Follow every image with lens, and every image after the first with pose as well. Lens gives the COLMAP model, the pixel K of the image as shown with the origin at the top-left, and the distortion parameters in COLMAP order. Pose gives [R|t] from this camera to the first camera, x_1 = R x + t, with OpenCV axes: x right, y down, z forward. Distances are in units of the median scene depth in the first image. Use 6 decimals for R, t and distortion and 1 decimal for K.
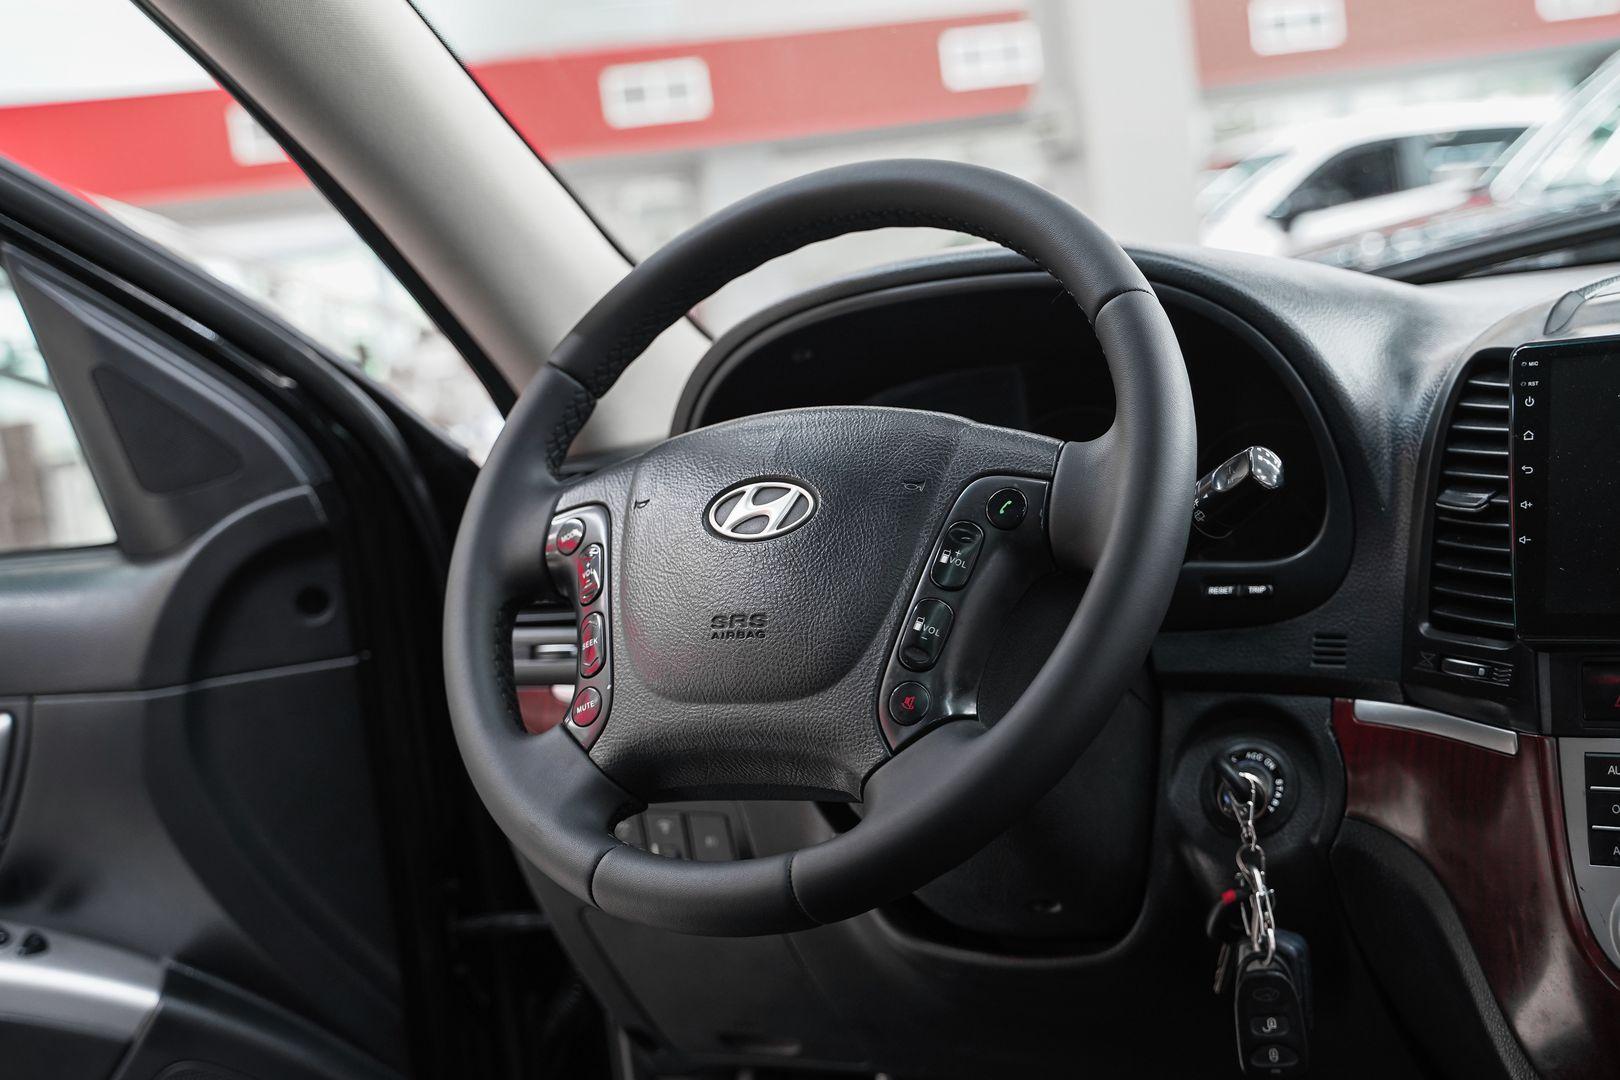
lens RADIAL K [[2123.3, 0, 816.1], [0, 2123.3, 497.5], [0, 0, 1]] dist [0.022603, 0.047521]
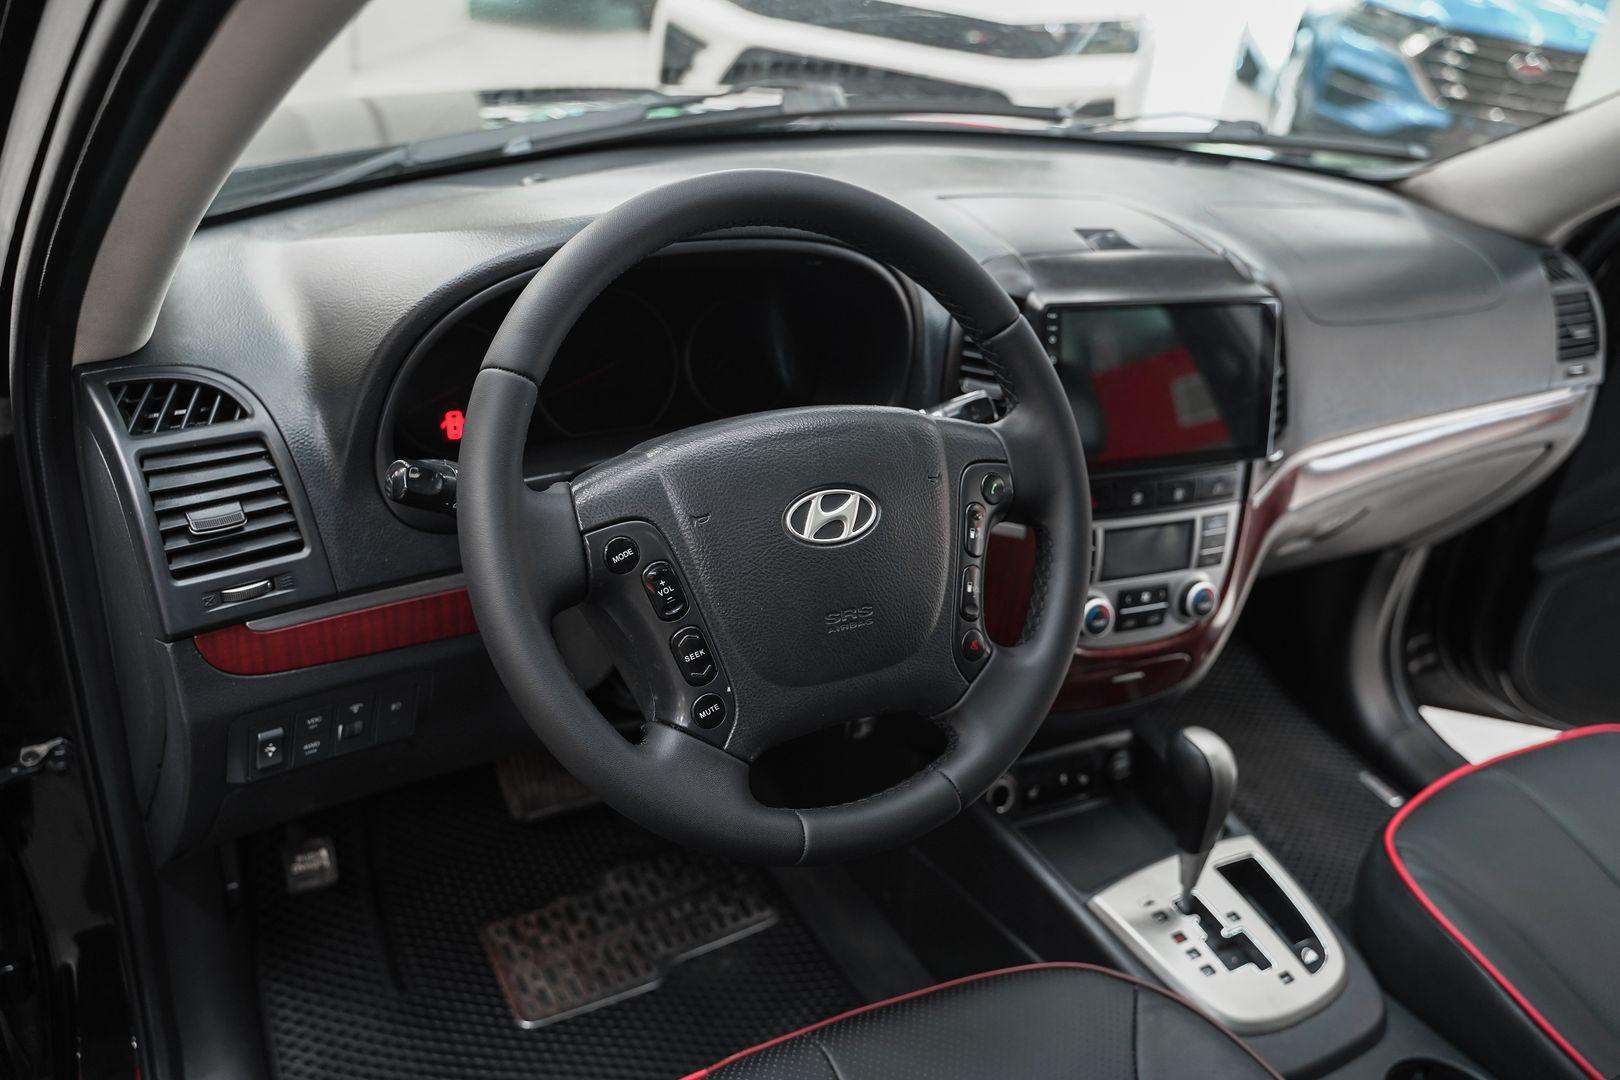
lens RADIAL K [[1305.5, 0, 810.0], [0, 1305.5, 540.0], [0, 0, 1]] dist [-0.117231, 0.086040]
pose [[0.464148, -0.272955, 0.842652, -0.610562], [-0.089686, 0.931963, 0.351286, -0.222027], [-0.881205, -0.238623, 0.408089, 0.661720]]
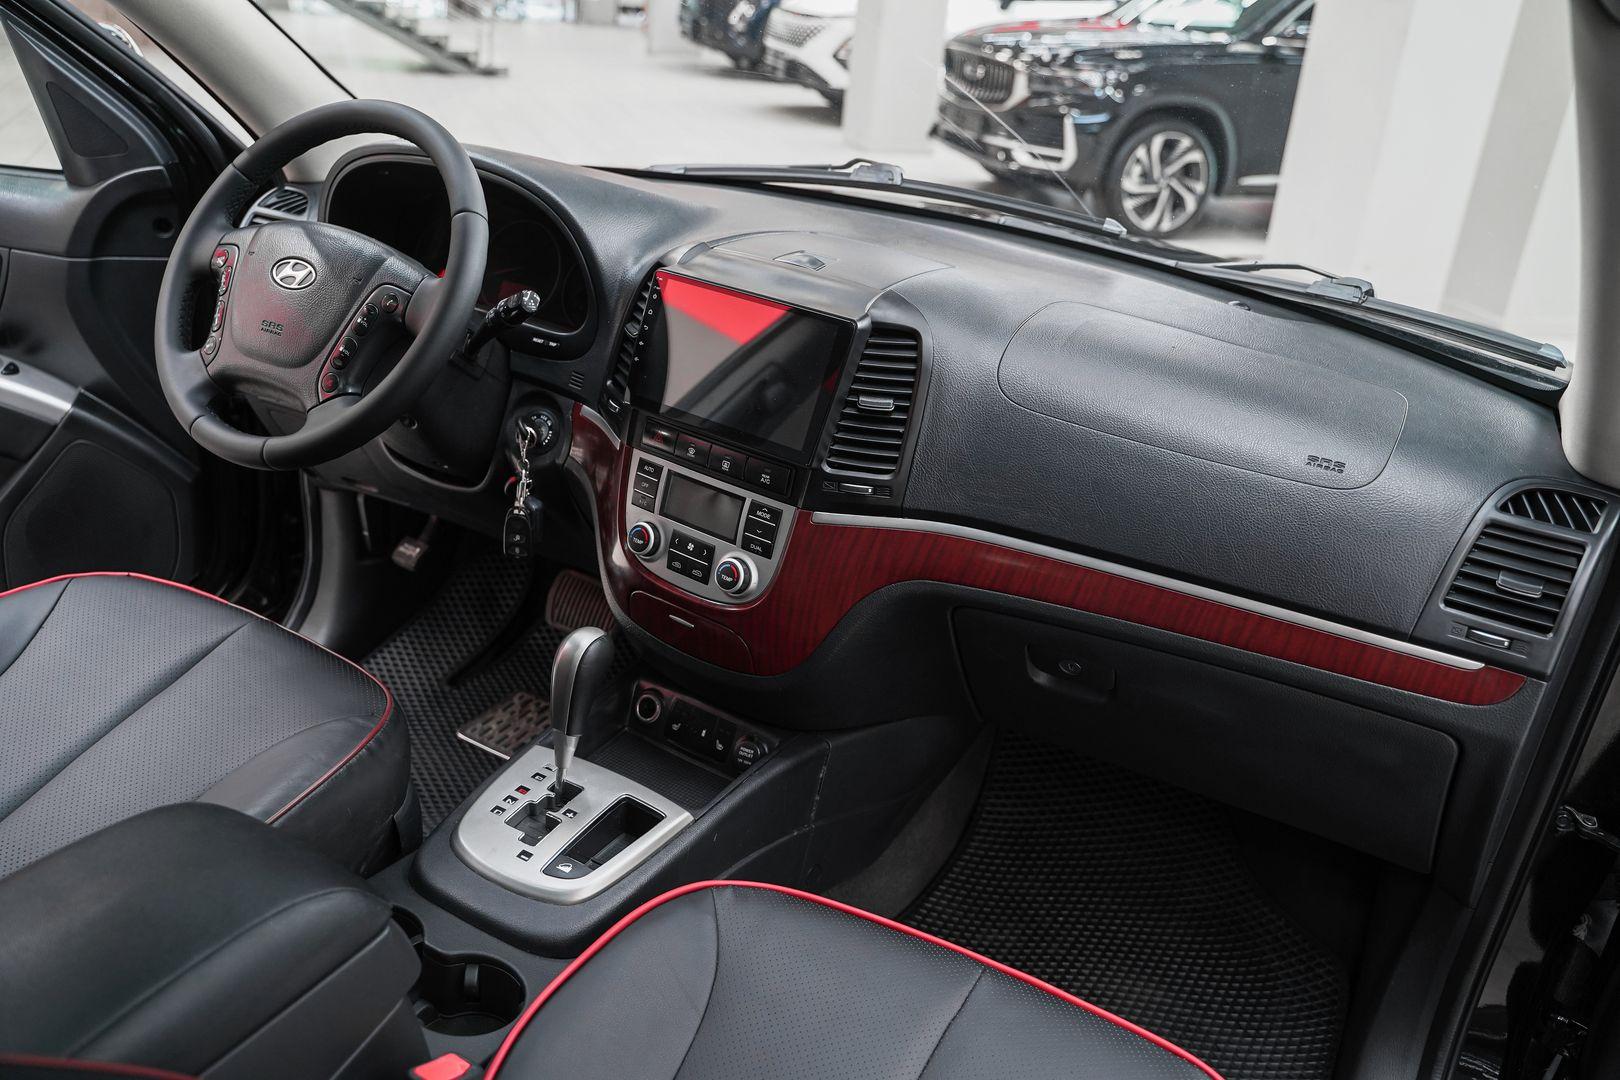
lens RADIAL K [[1305.5, 0, 810.0], [0, 1305.5, 540.0], [0, 0, 1]] dist [-0.117231, 0.086040]
pose [[0.974582, 0.185513, 0.125598, 0.341907], [-0.216163, 0.925951, 0.309658, -0.238231], [-0.058852, -0.328937, 0.942516, -0.302089]]
